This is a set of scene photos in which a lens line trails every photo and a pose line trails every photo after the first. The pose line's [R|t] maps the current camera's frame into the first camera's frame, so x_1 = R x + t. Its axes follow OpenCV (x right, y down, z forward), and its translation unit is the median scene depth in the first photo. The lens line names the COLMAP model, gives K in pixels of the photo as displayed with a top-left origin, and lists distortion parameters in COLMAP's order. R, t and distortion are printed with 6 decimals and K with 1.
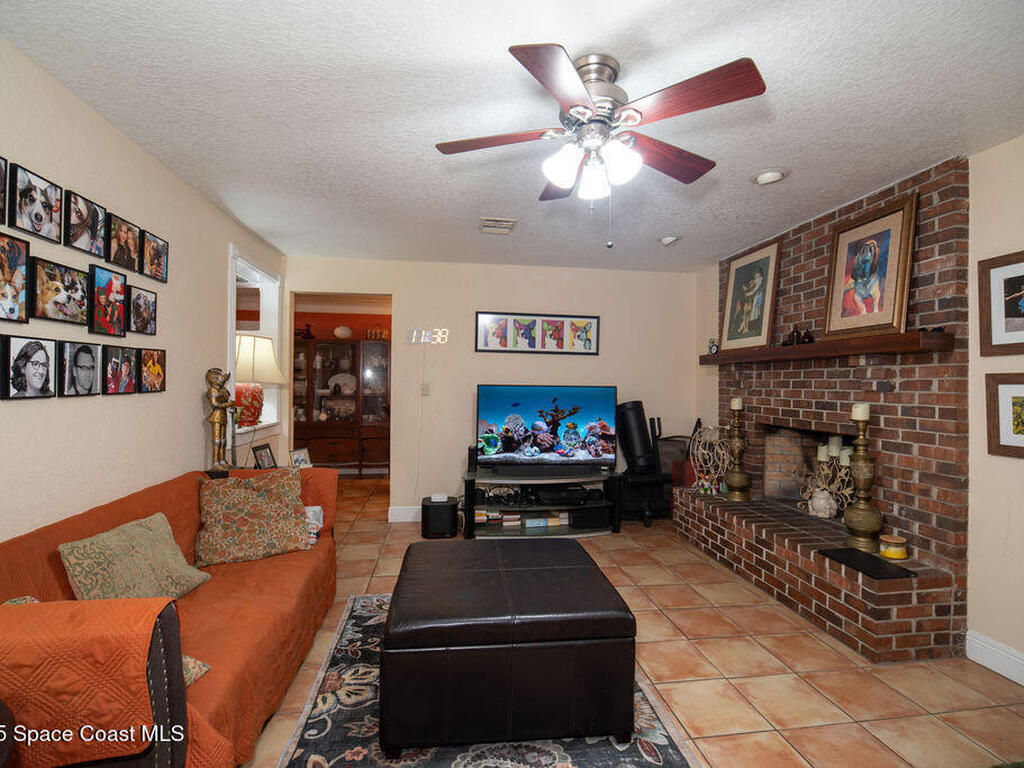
lens RADIAL K [[501.3, 0, 514.1], [0, 501.3, 381.8], [0, 0, 1]] dist [-0.005824, -0.000589]
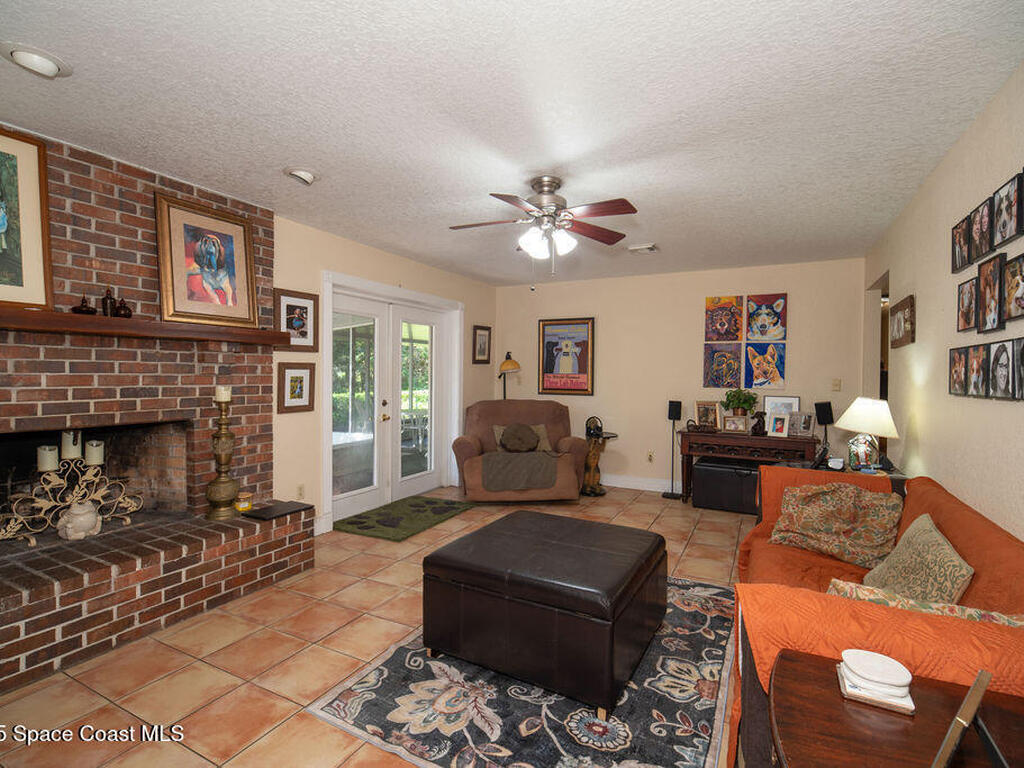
lens RADIAL K [[501.3, 0, 513.2], [0, 501.3, 383.8], [0, 0, 1]] dist [-0.005824, -0.000589]
pose [[-0.810451, -0.030713, 0.585001, -0.463057], [-0.020682, 0.999502, 0.023823, -0.001325], [-0.585442, 0.007208, -0.810682, 1.524277]]
